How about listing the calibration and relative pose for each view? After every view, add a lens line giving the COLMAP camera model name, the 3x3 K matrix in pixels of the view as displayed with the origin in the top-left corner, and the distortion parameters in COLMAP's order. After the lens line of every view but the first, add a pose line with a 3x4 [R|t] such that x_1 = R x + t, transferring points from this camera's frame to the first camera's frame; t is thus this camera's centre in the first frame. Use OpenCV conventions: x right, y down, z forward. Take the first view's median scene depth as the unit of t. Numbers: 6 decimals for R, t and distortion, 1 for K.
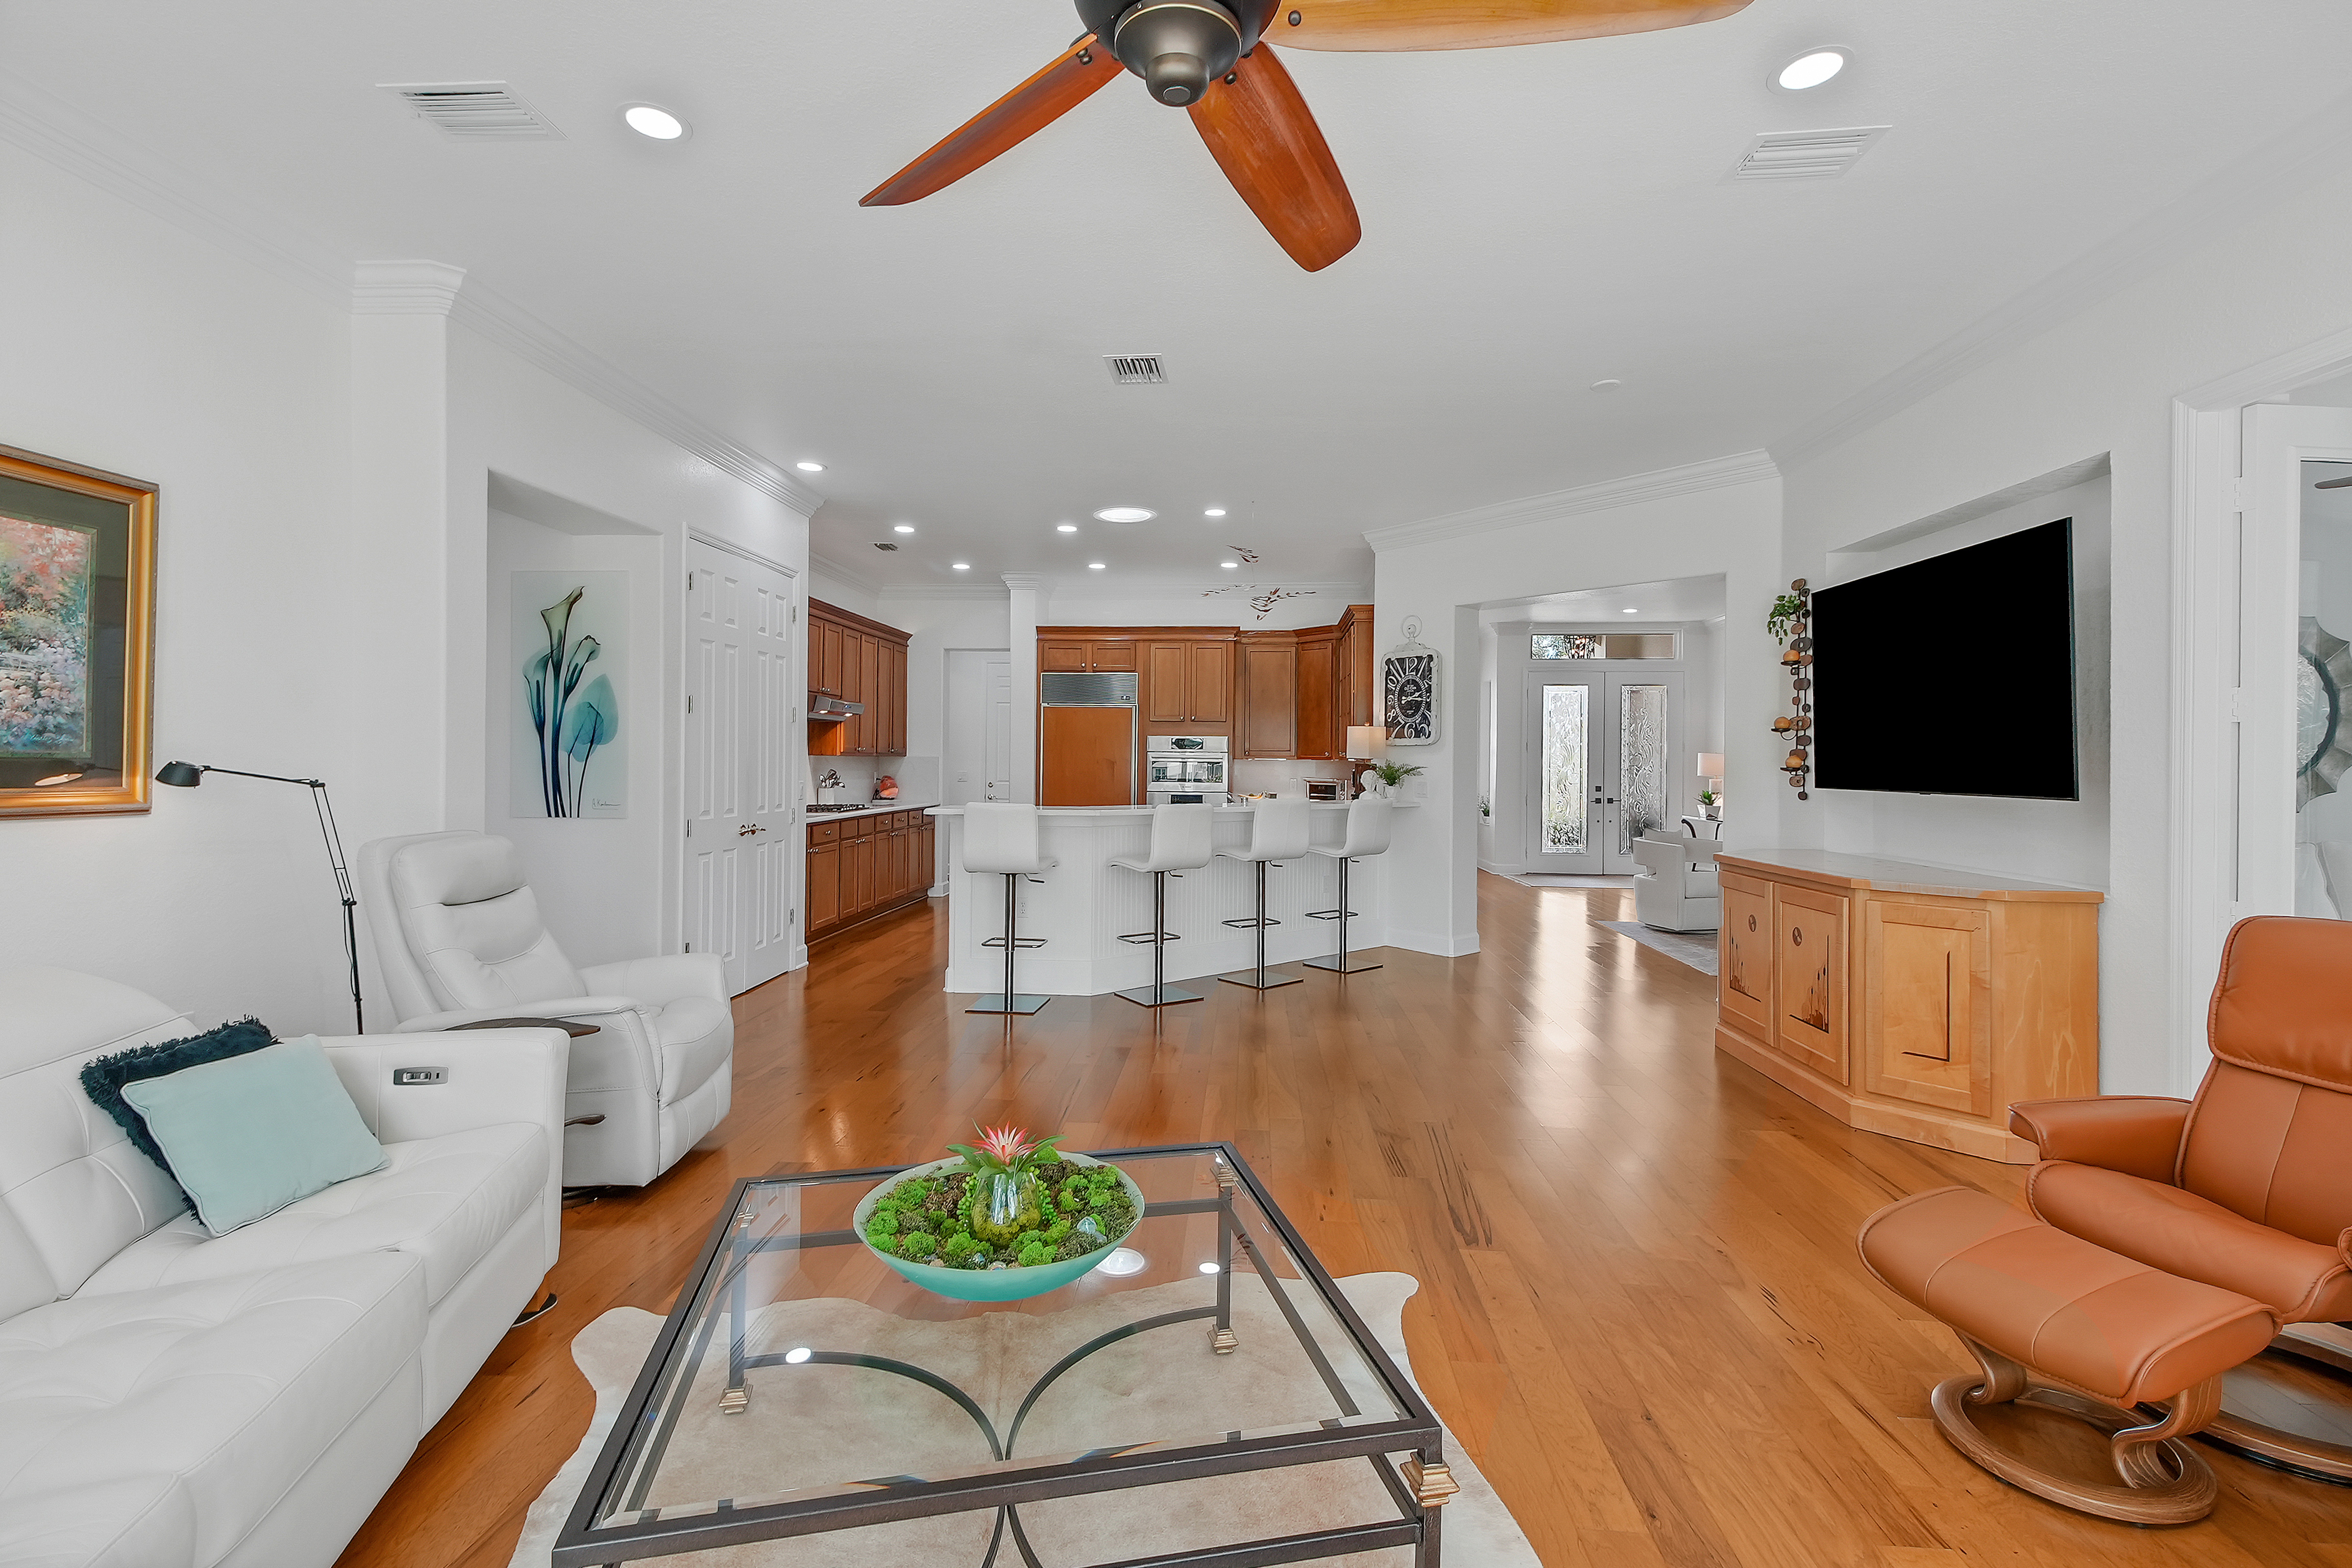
lens RADIAL K [[1087.6, 0, 1180.1], [0, 1087.6, 764.7], [0, 0, 1]] dist [0.049706, -0.024455]
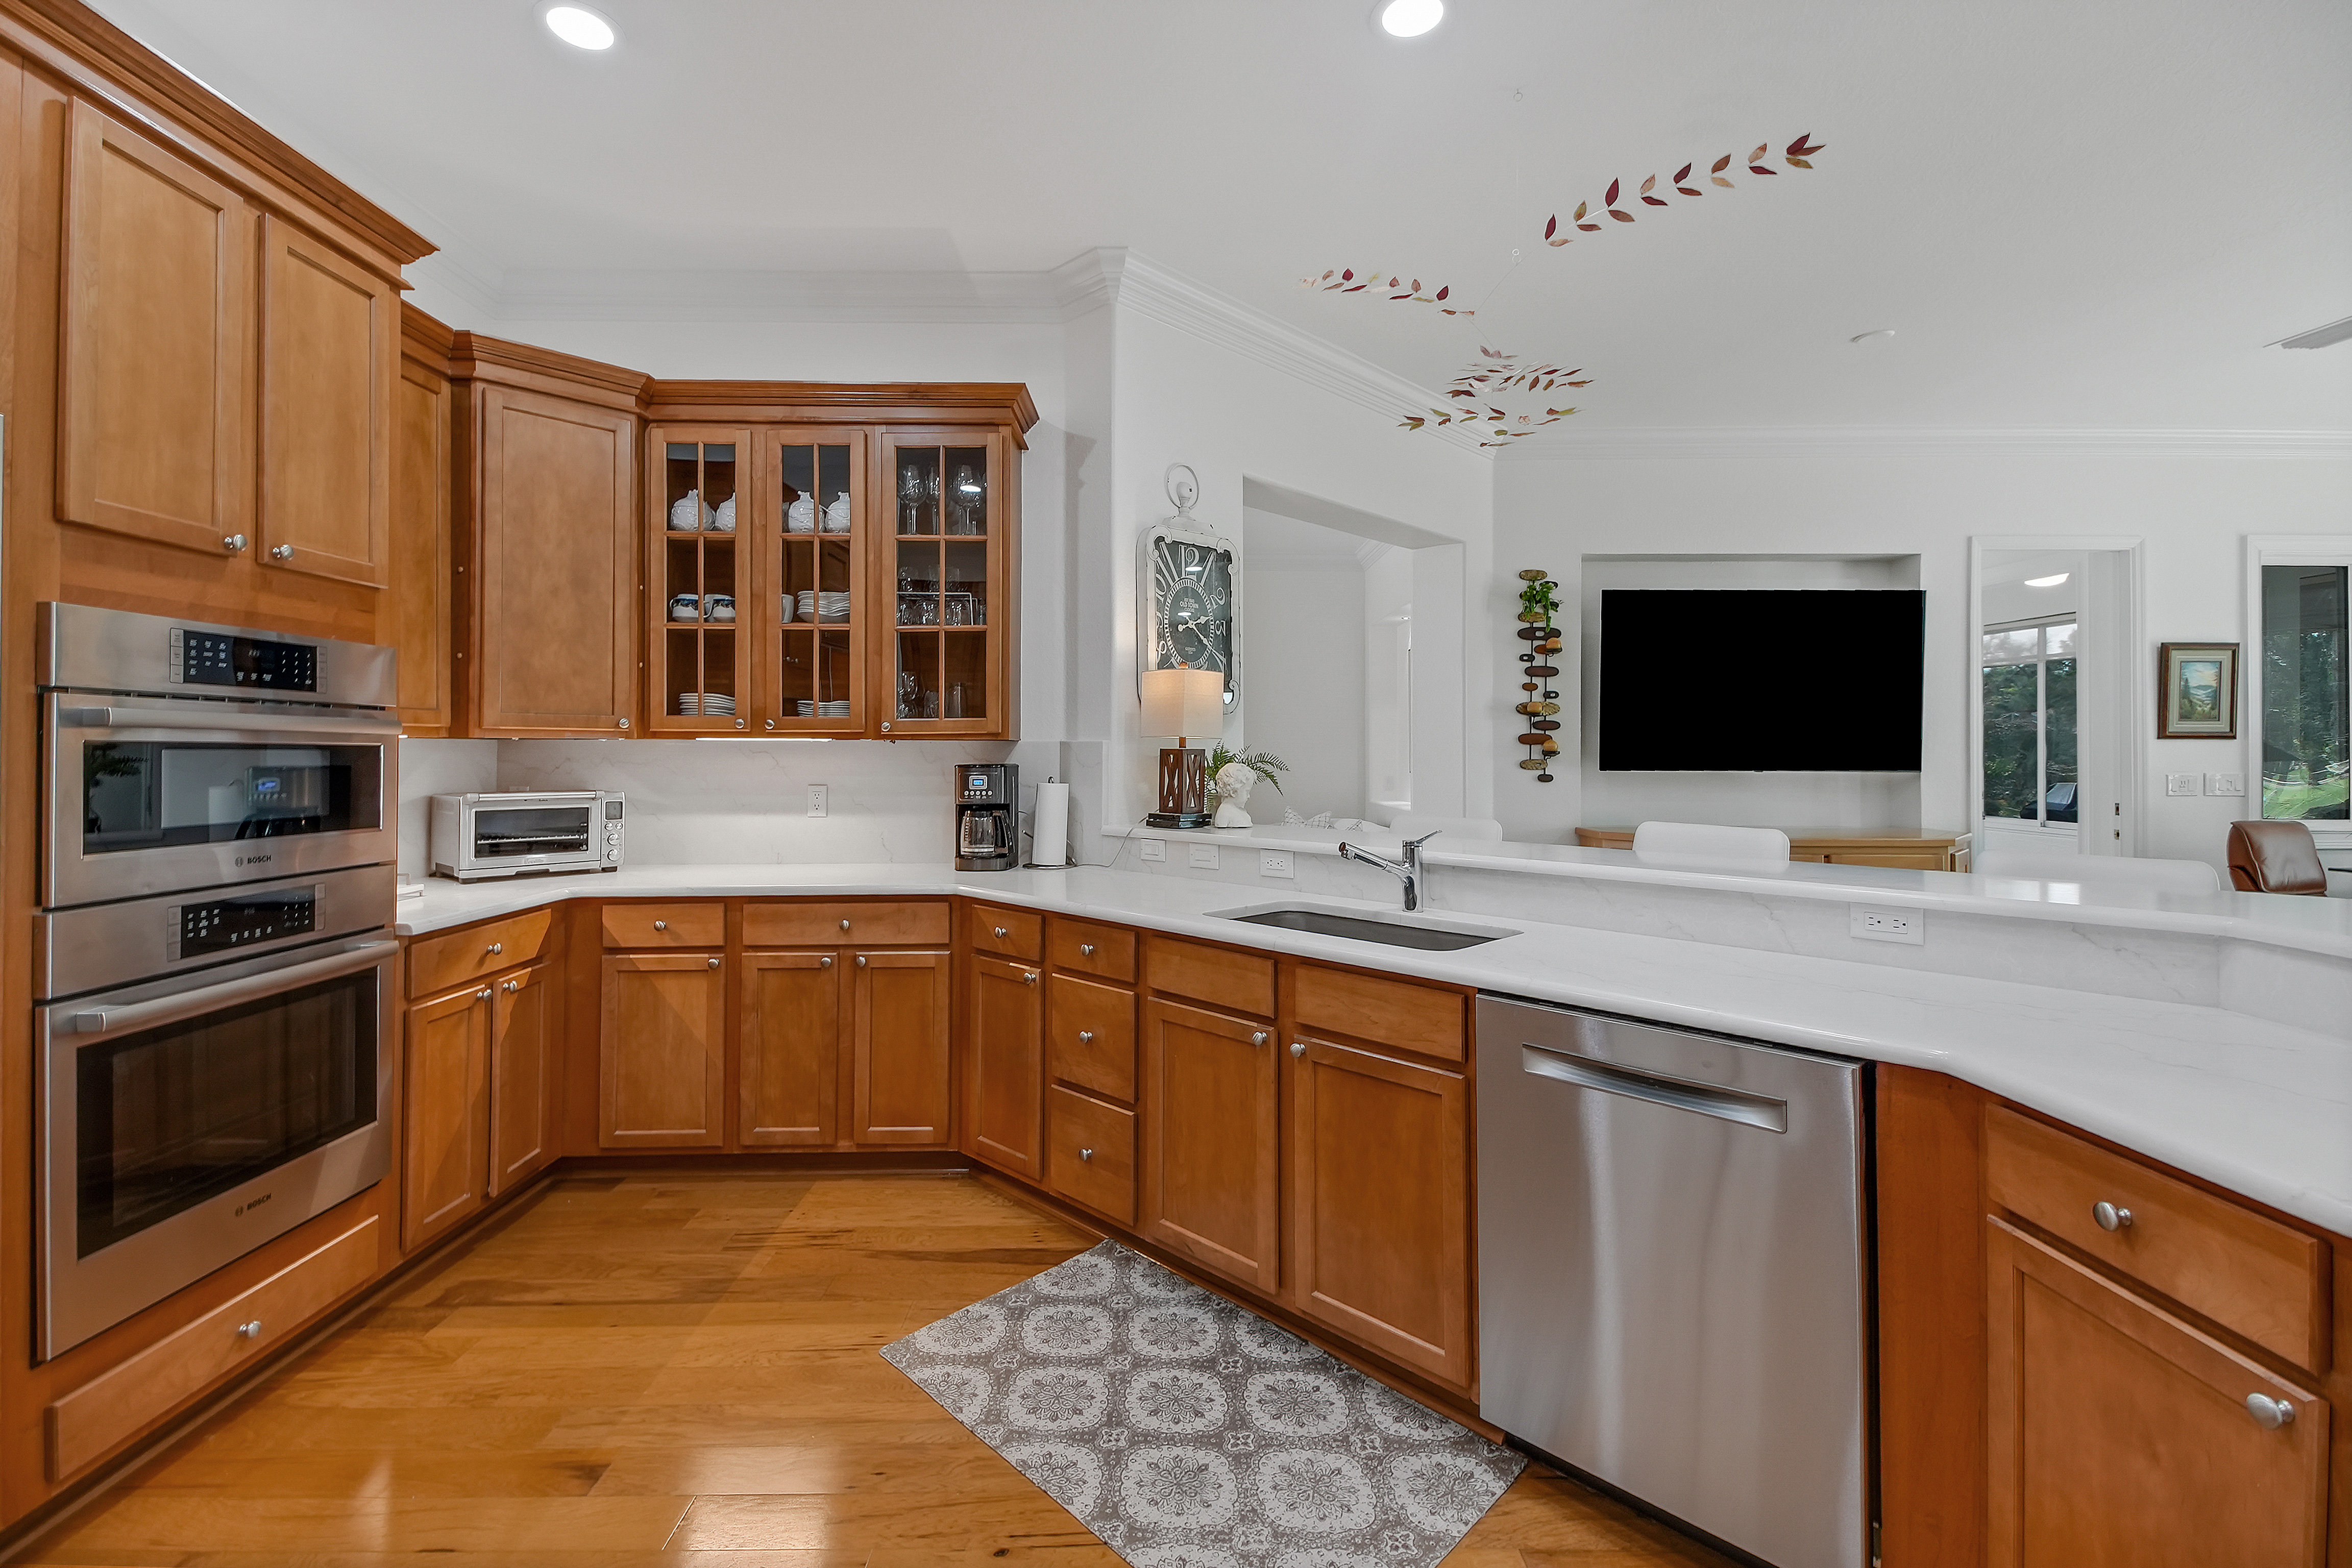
lens RADIAL K [[1027.4, 0, 1158.6], [0, 1027.4, 737.3], [0, 0, 1]] dist [0.040379, -0.019983]
pose [[-0.086724, 0.005605, 0.996217, -0.336935], [0.000198, 0.999984, -0.005609, -0.005245], [-0.996232, -0.000289, -0.086724, 1.314119]]
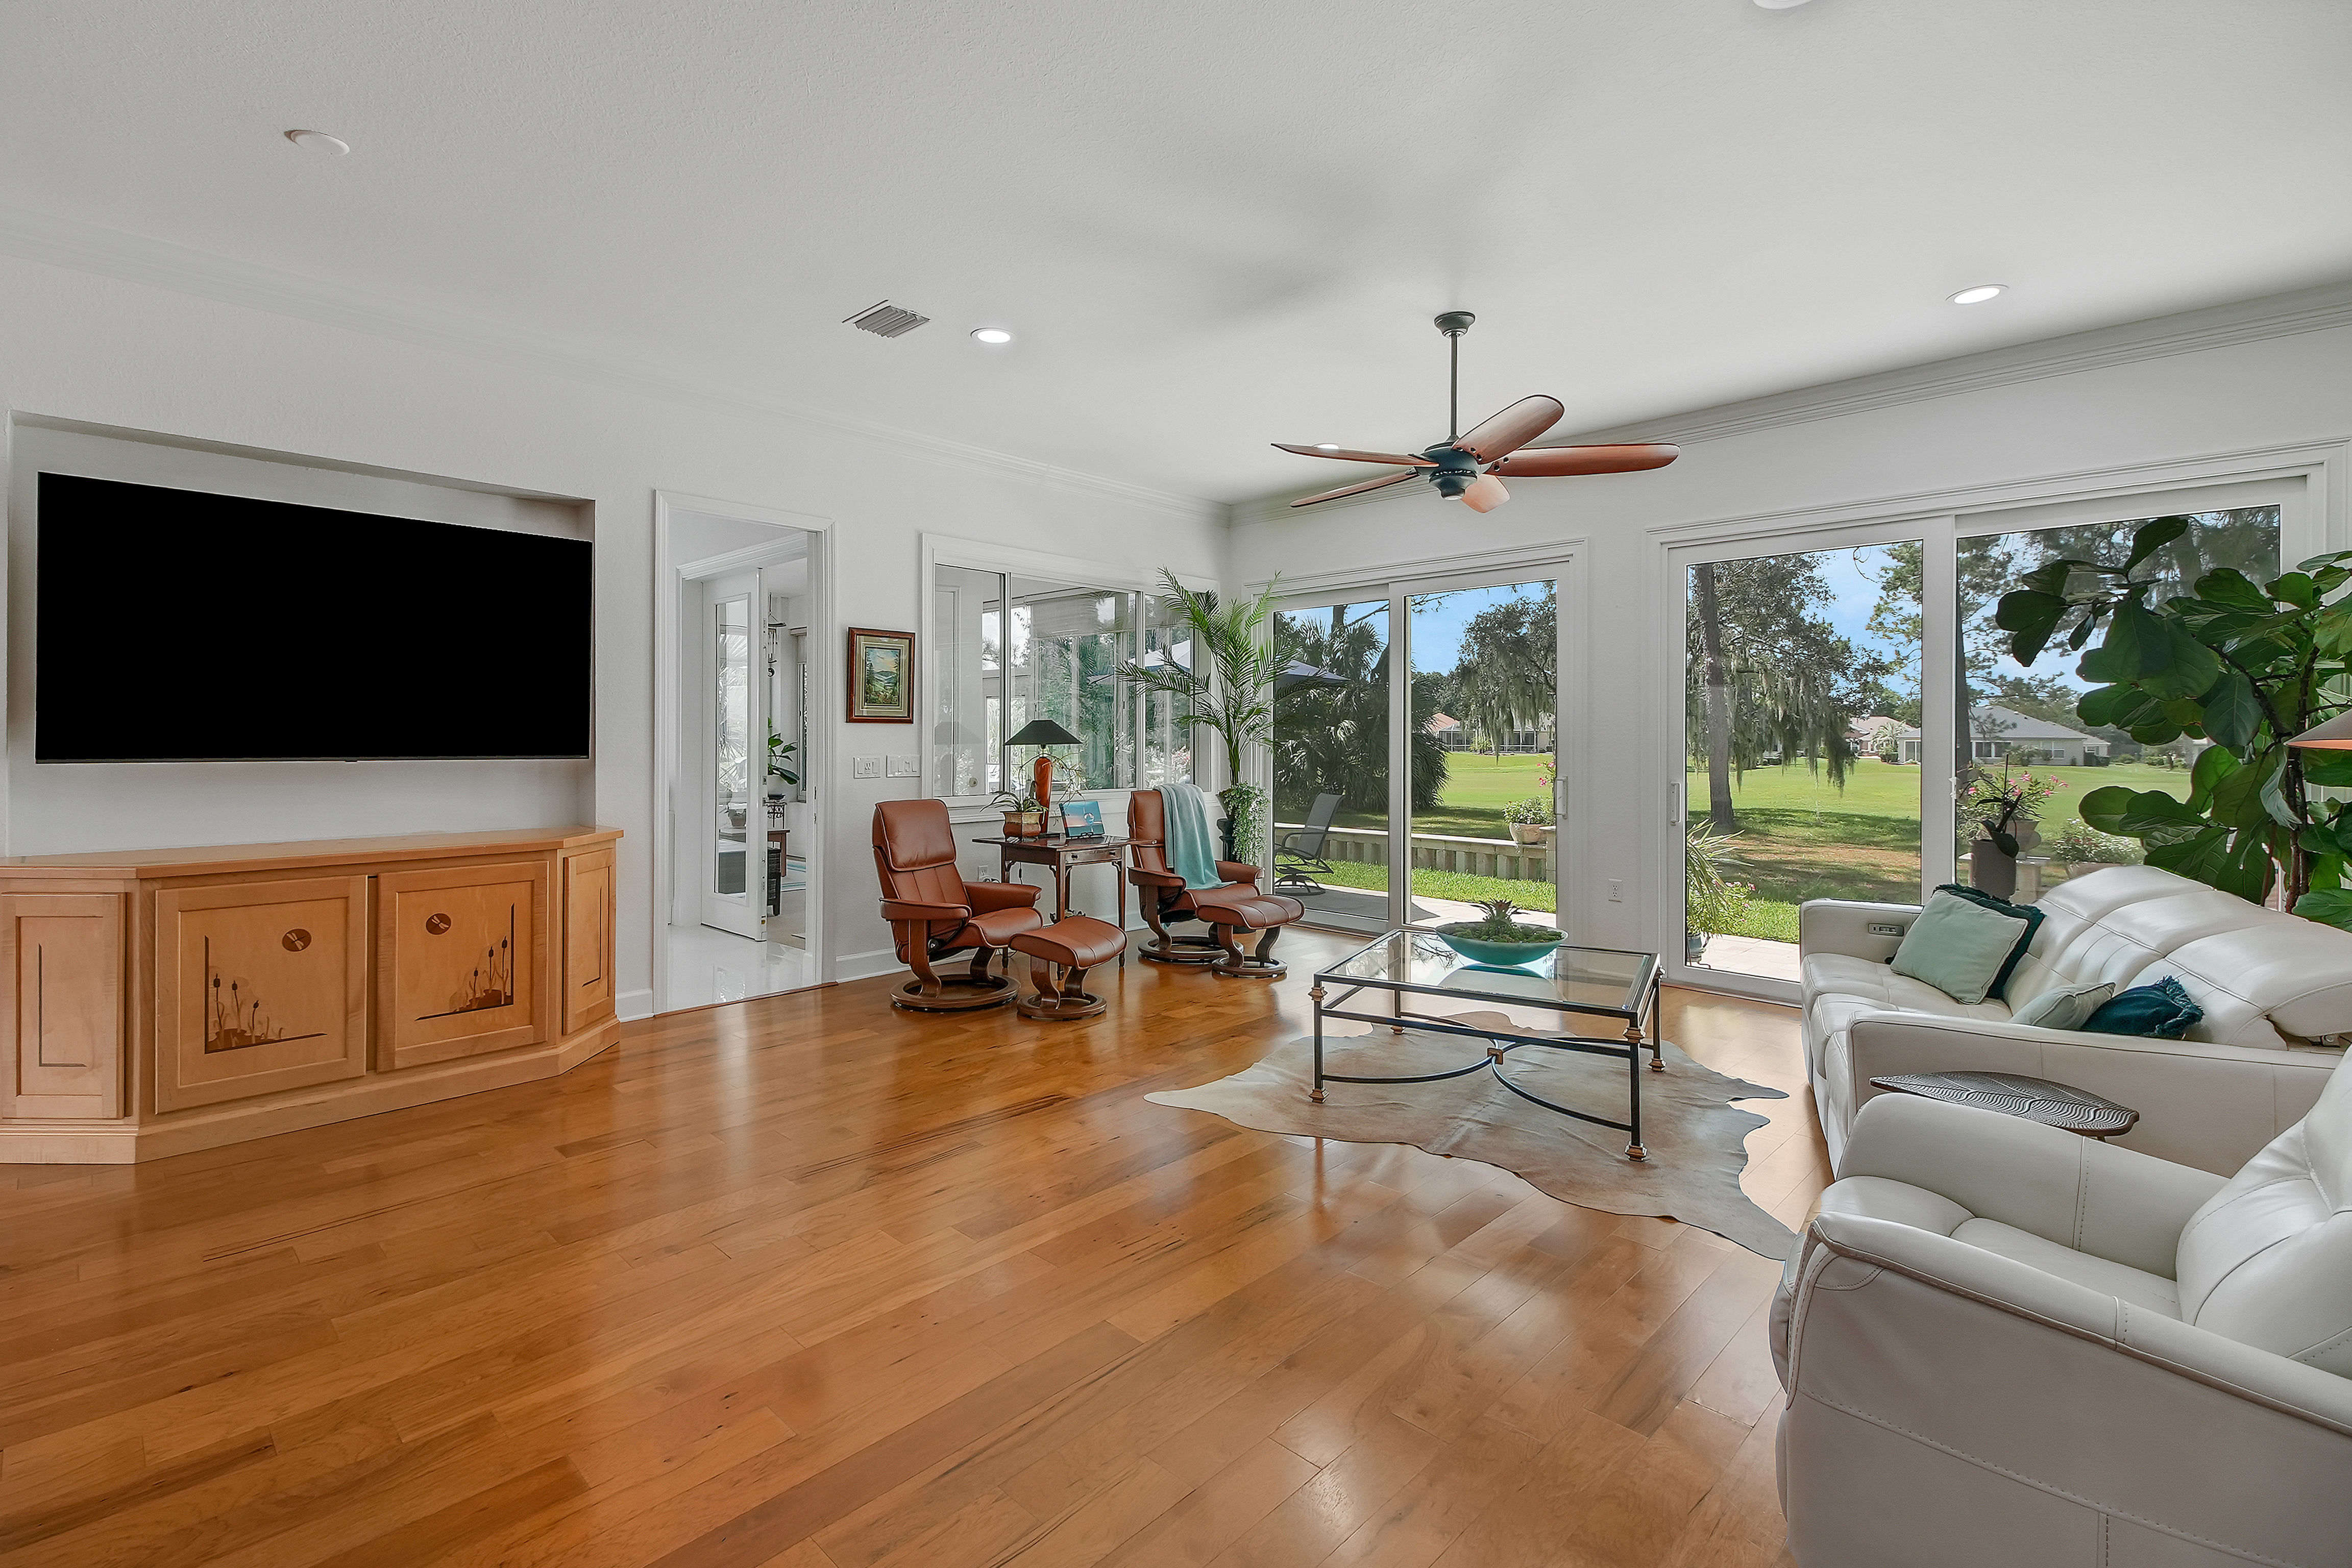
lens RADIAL K [[1027.4, 0, 1158.6], [0, 1027.4, 737.3], [0, 0, 1]] dist [0.040379, -0.019983]
pose [[-0.760438, -0.010704, 0.649322, -0.308212], [-0.008990, 0.999942, 0.005956, -0.003852], [-0.649348, -0.001309, -0.760490, 0.928653]]
